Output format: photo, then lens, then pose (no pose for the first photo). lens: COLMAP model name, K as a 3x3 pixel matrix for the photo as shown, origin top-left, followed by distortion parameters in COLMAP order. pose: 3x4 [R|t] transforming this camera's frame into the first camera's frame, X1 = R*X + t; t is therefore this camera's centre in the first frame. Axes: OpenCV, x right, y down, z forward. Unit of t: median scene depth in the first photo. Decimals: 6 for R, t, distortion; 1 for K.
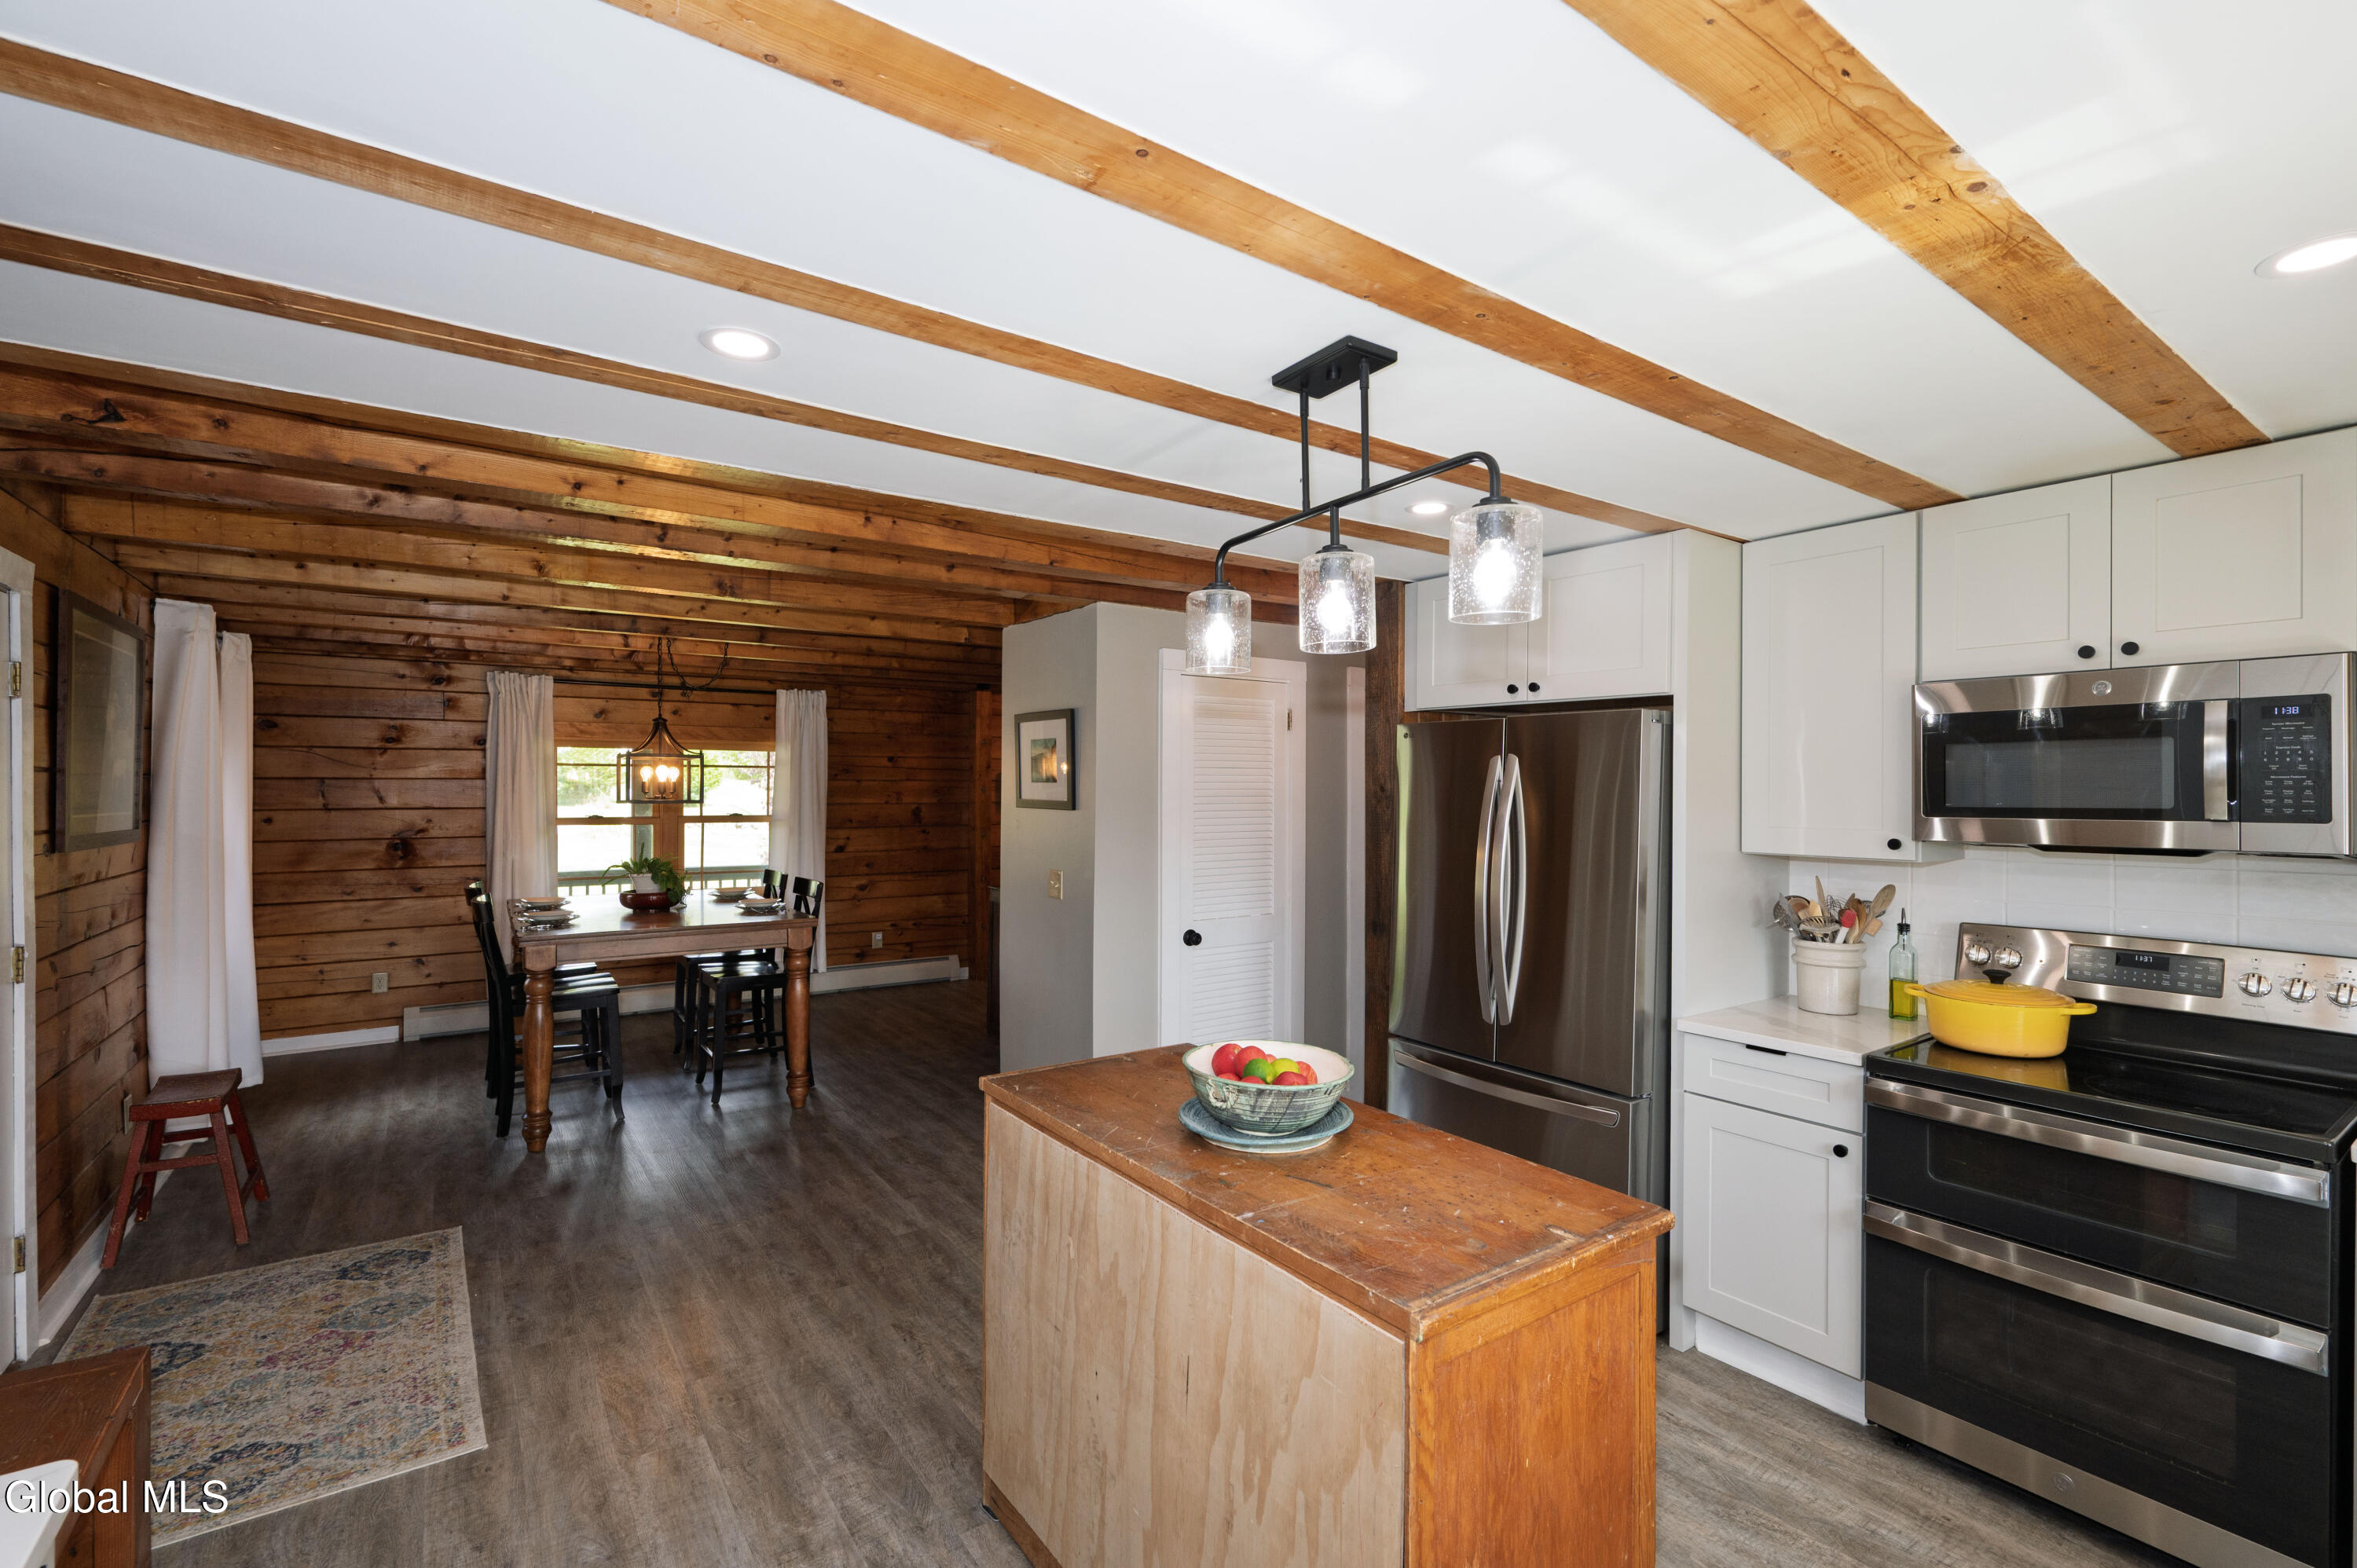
lens RADIAL K [[1031.6, 0, 1178.5], [0, 1031.6, 784.0], [0, 0, 1]] dist [0.000211, 0.000032]
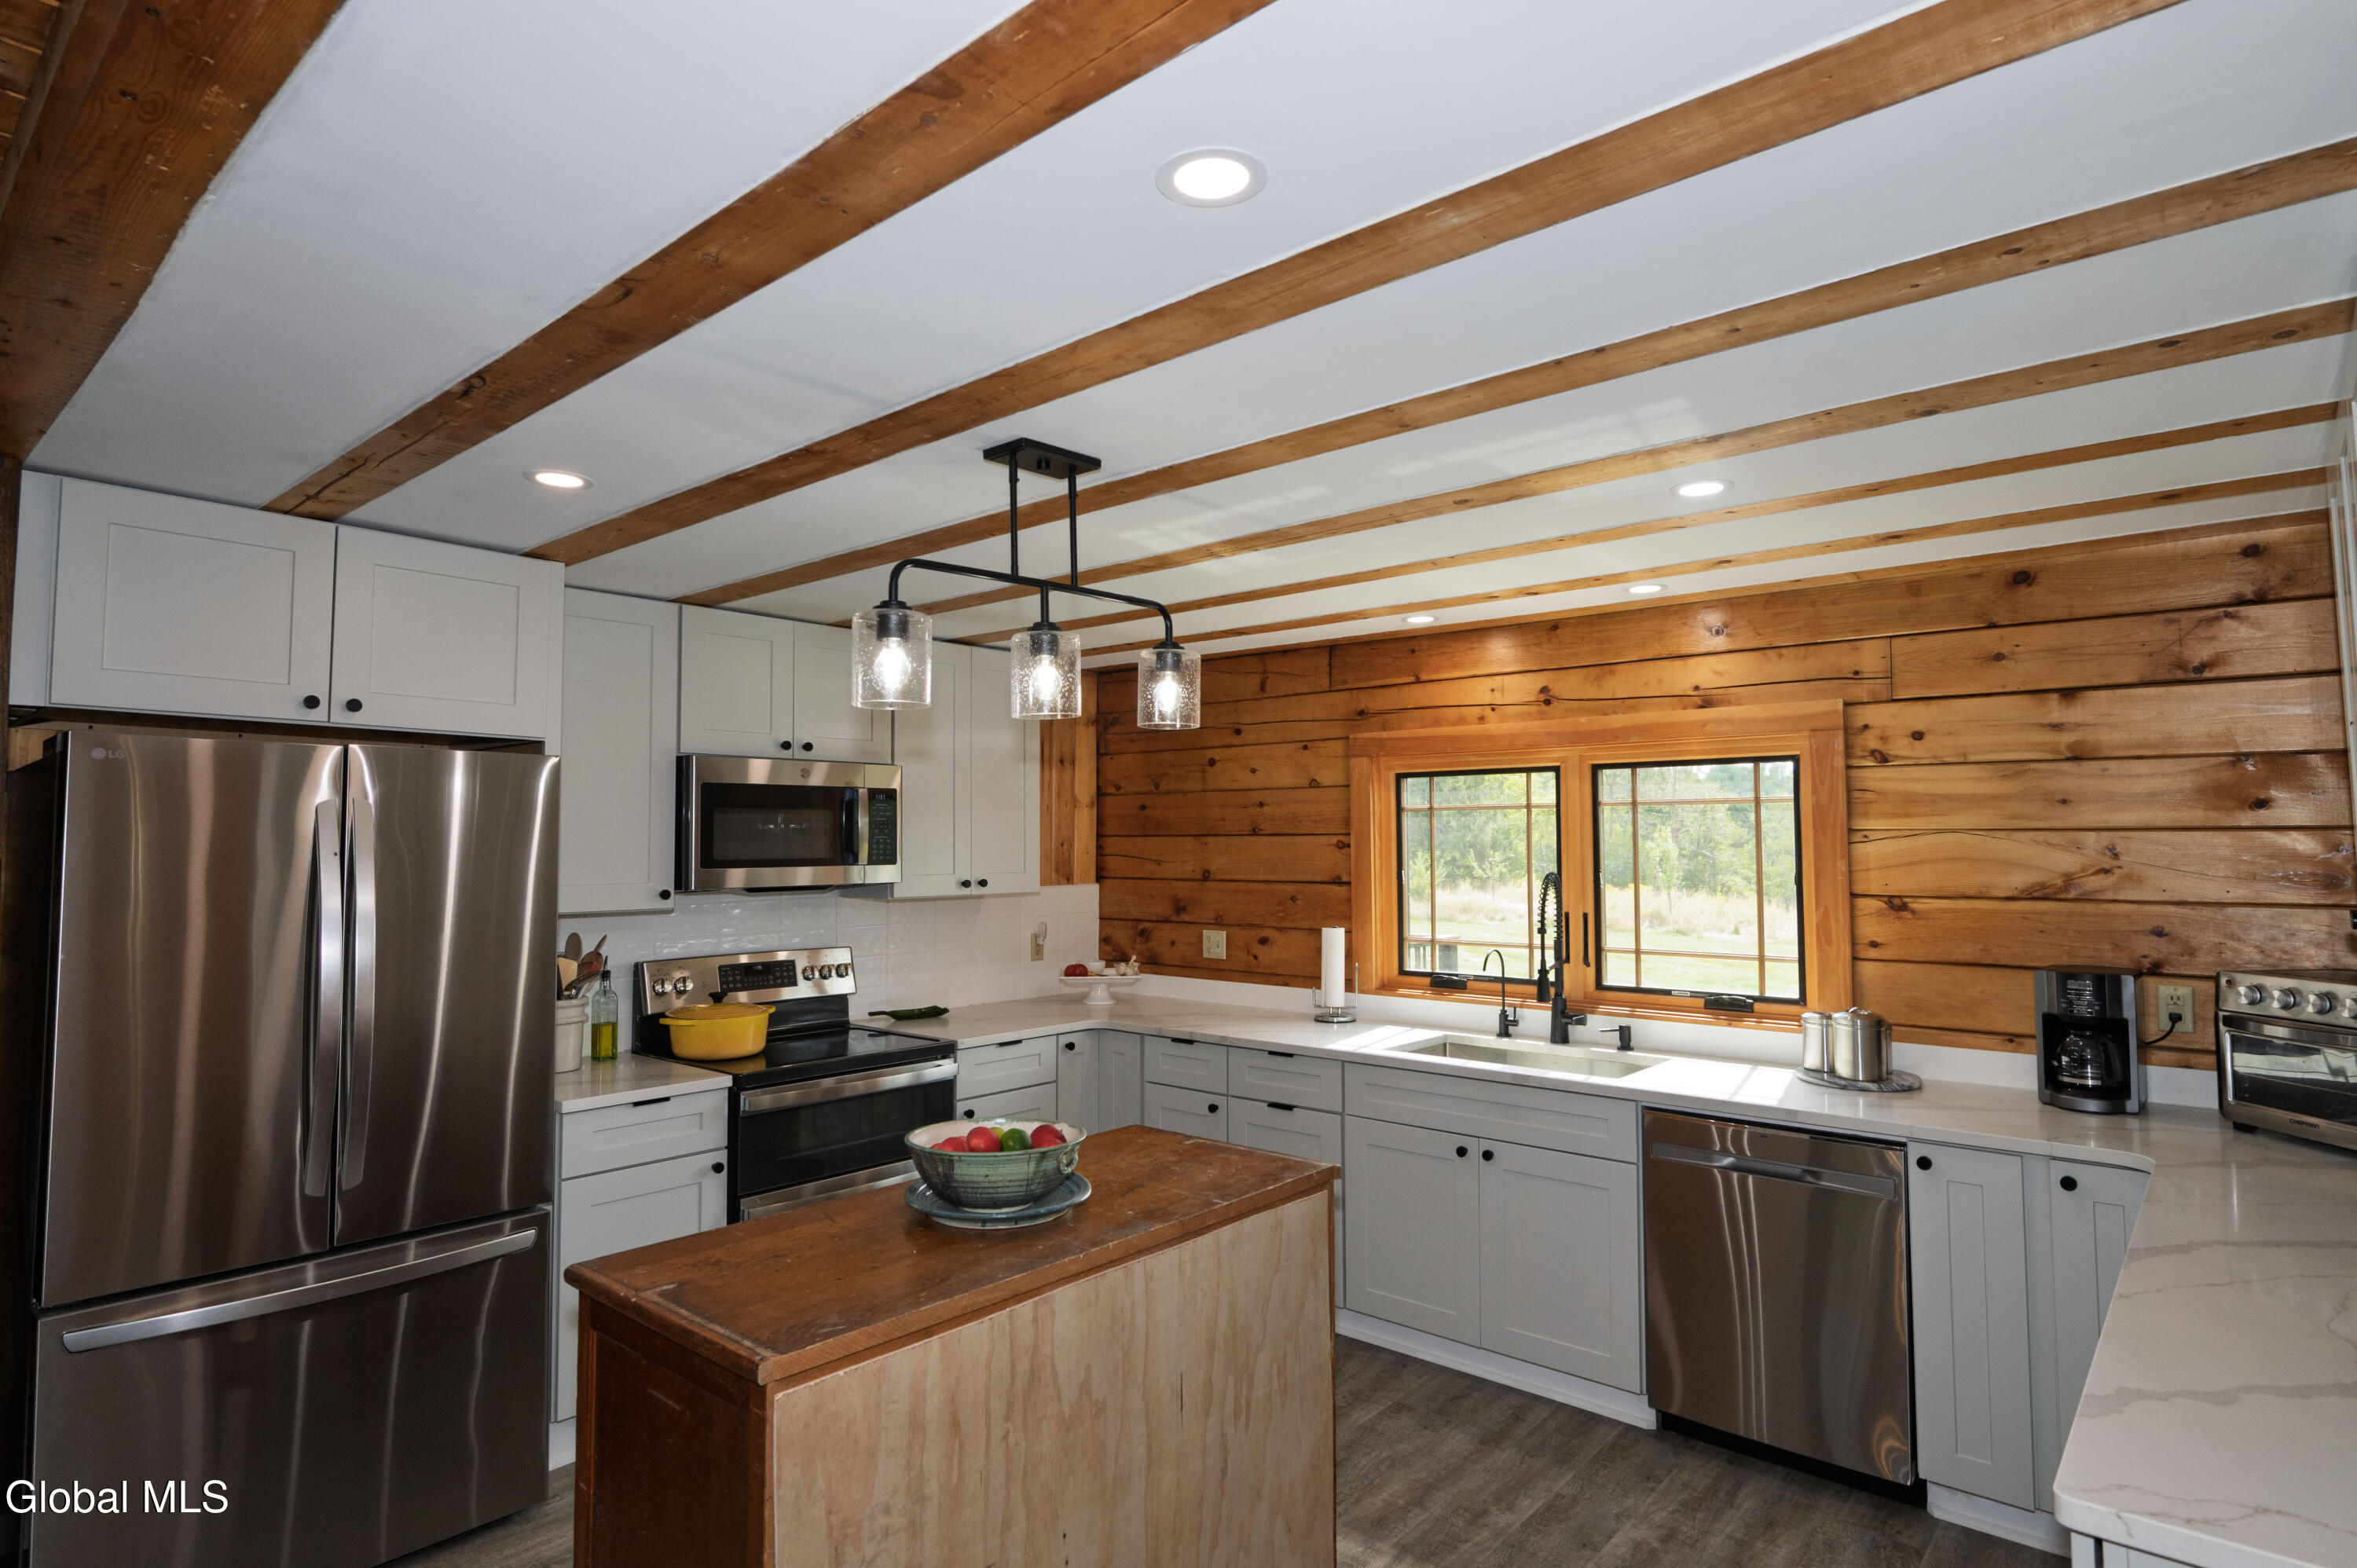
lens RADIAL K [[1247.5, 0, 1178.5], [0, 1247.5, 784.0], [0, 0, 1]] dist [0.001502, 0.000102]
pose [[-0.238208, 0.043675, 0.970232, -1.119256], [-0.004900, 0.998922, -0.046170, -0.002625], [-0.971202, -0.015752, -0.237737, 1.152828]]
